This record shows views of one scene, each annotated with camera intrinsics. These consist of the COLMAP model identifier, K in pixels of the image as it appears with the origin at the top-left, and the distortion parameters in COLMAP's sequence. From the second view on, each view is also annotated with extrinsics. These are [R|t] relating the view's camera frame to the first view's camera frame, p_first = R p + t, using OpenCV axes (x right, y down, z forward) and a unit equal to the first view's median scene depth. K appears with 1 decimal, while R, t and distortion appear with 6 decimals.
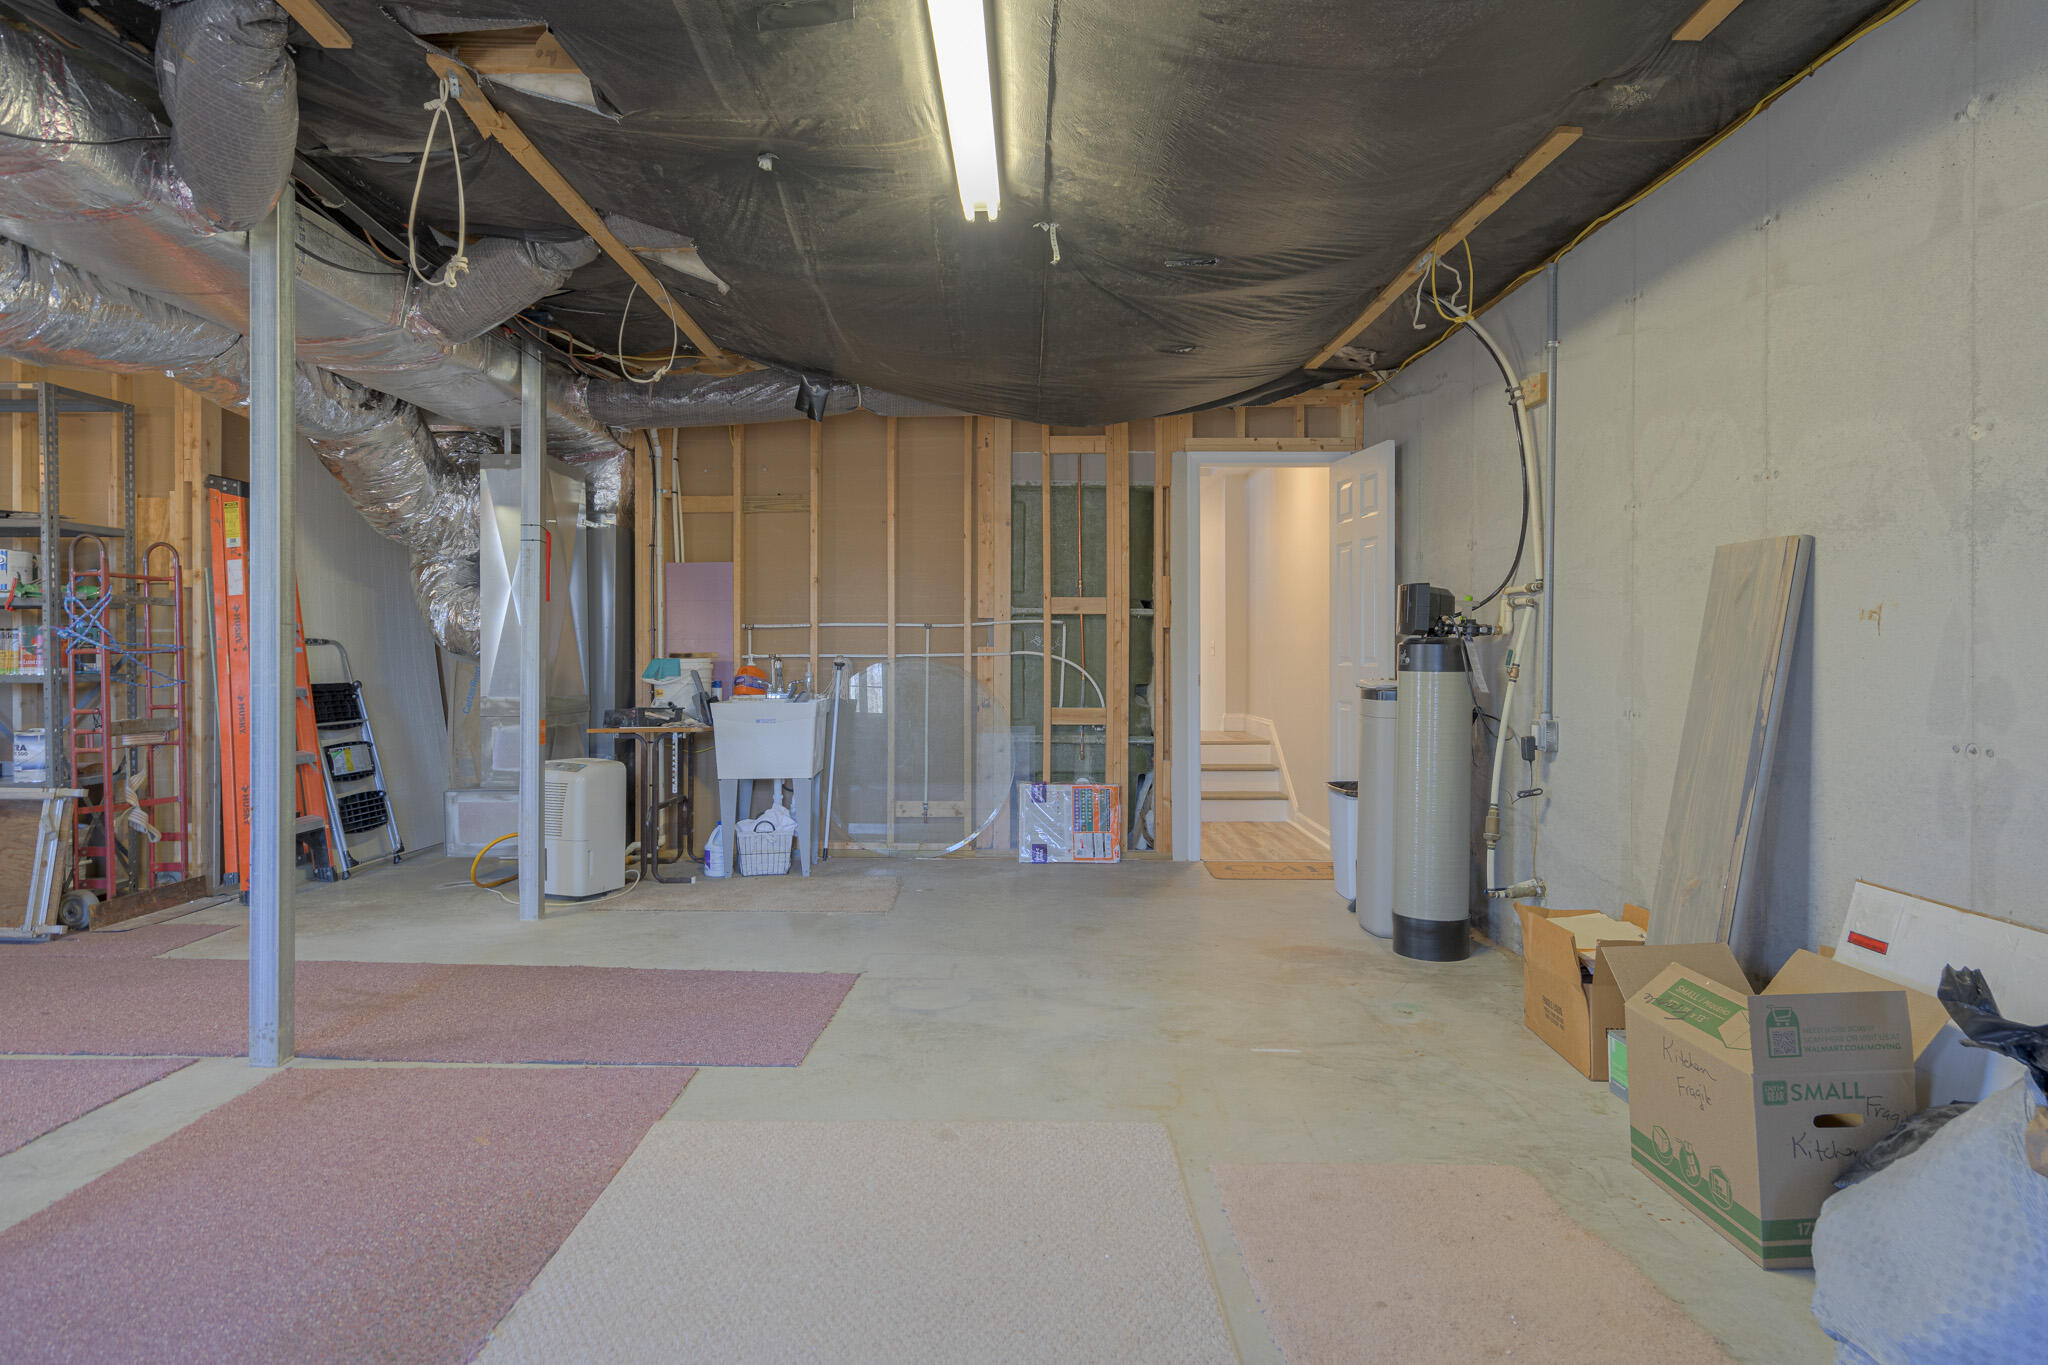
lens RADIAL K [[1197.2, 0, 1021.9], [0, 1197.2, 673.1], [0, 0, 1]] dist [0.007771, 0.000092]
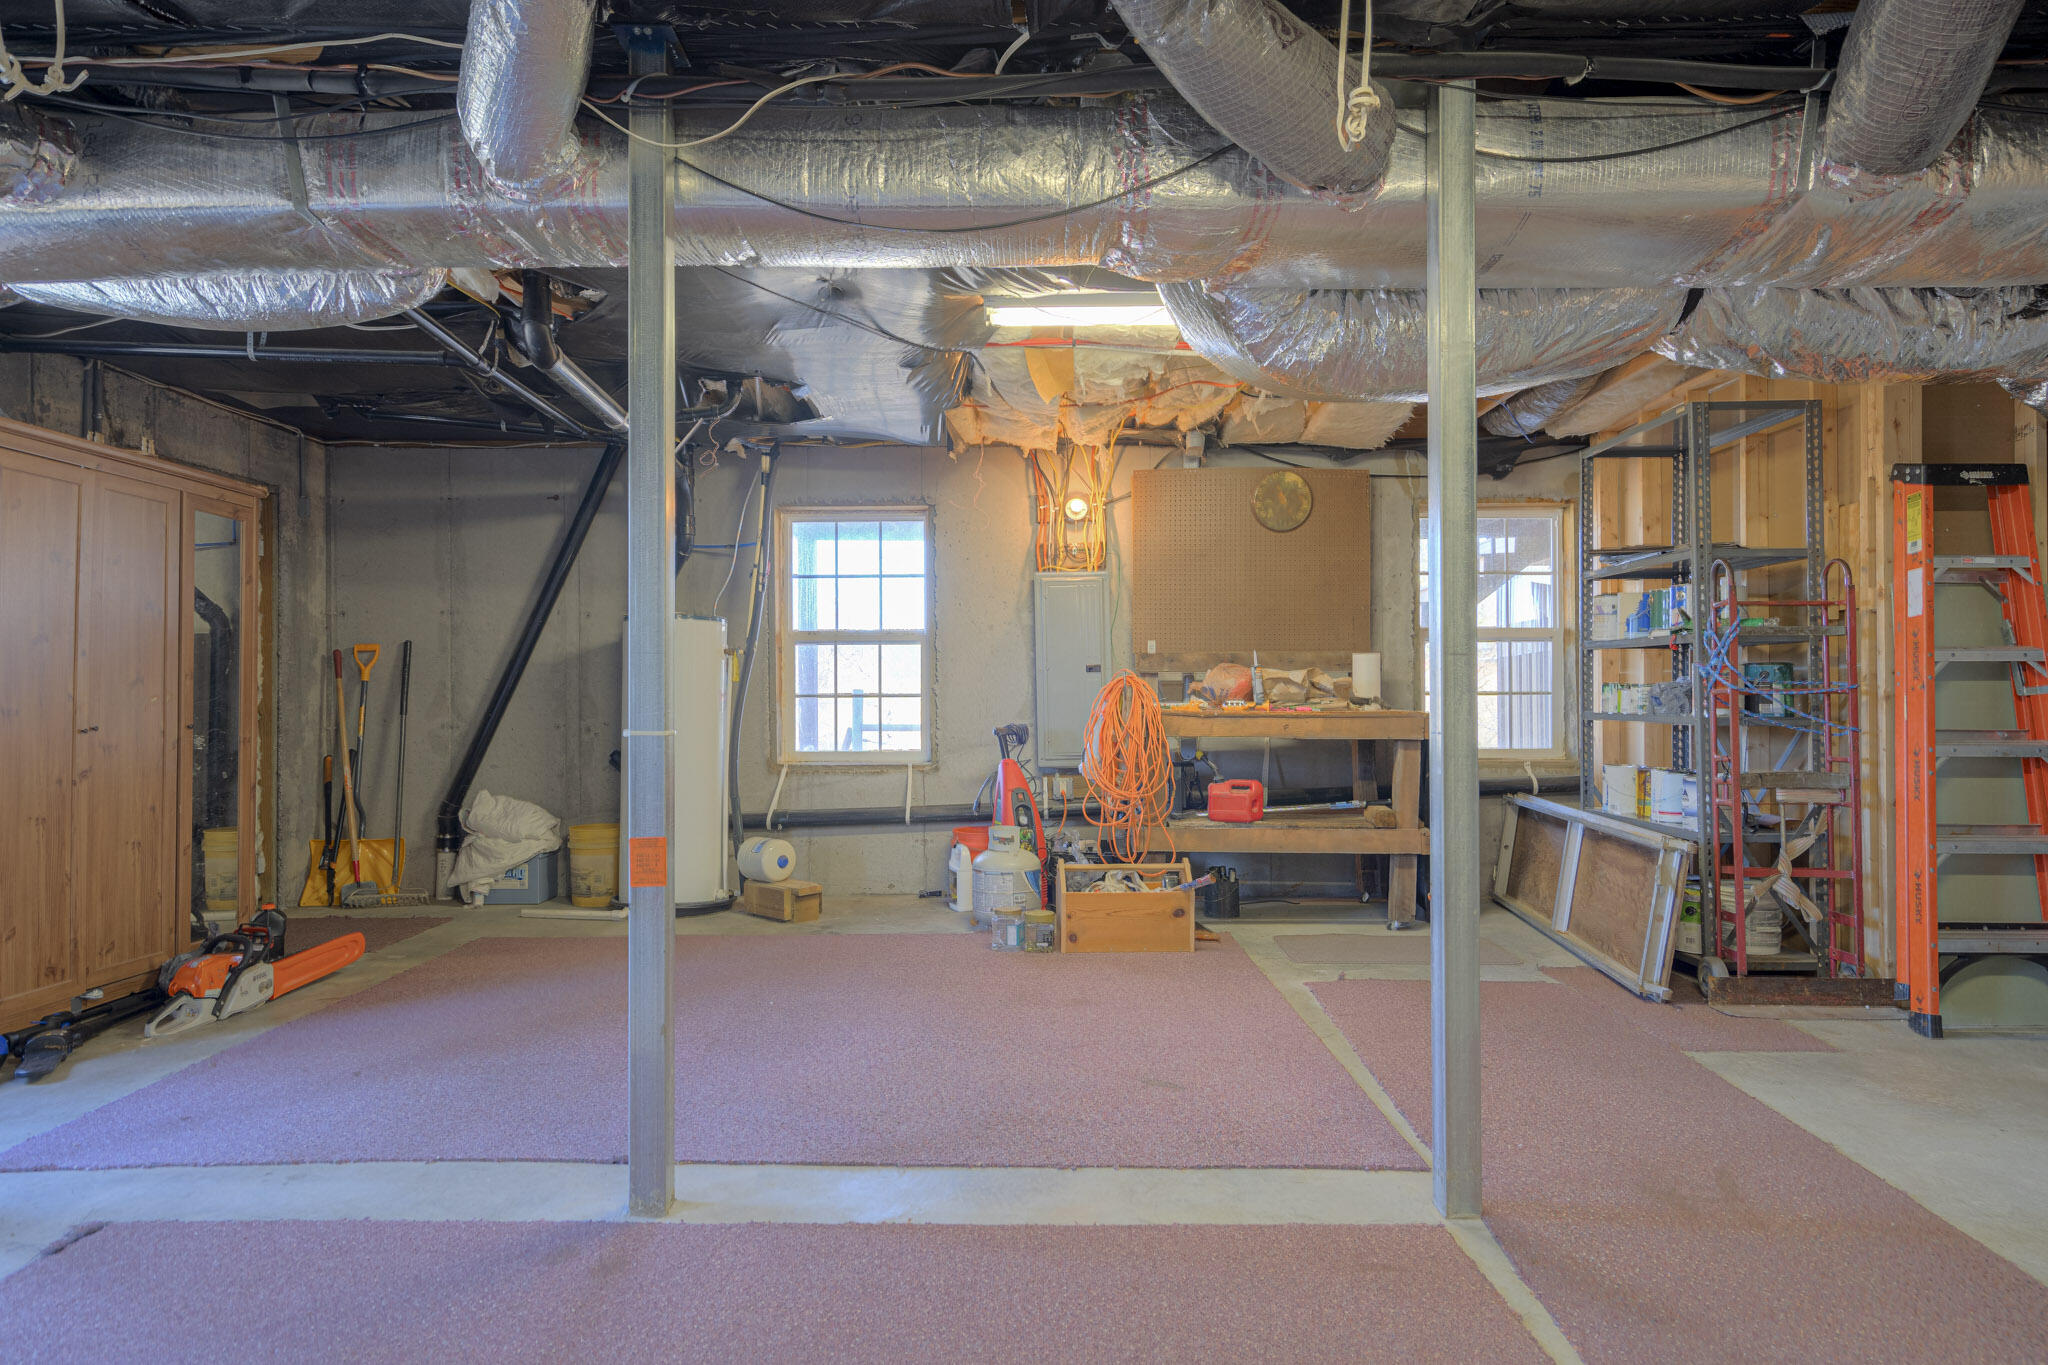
lens RADIAL K [[1197.2, 0, 1021.3], [0, 1197.2, 681.4], [0, 0, 1]] dist [0.007771, 0.000092]
pose [[-0.000125, -0.007632, -0.999971, 0.110625], [-0.023463, 0.999696, -0.007627, -0.005725], [0.999725, 0.023462, -0.000304, 0.486334]]
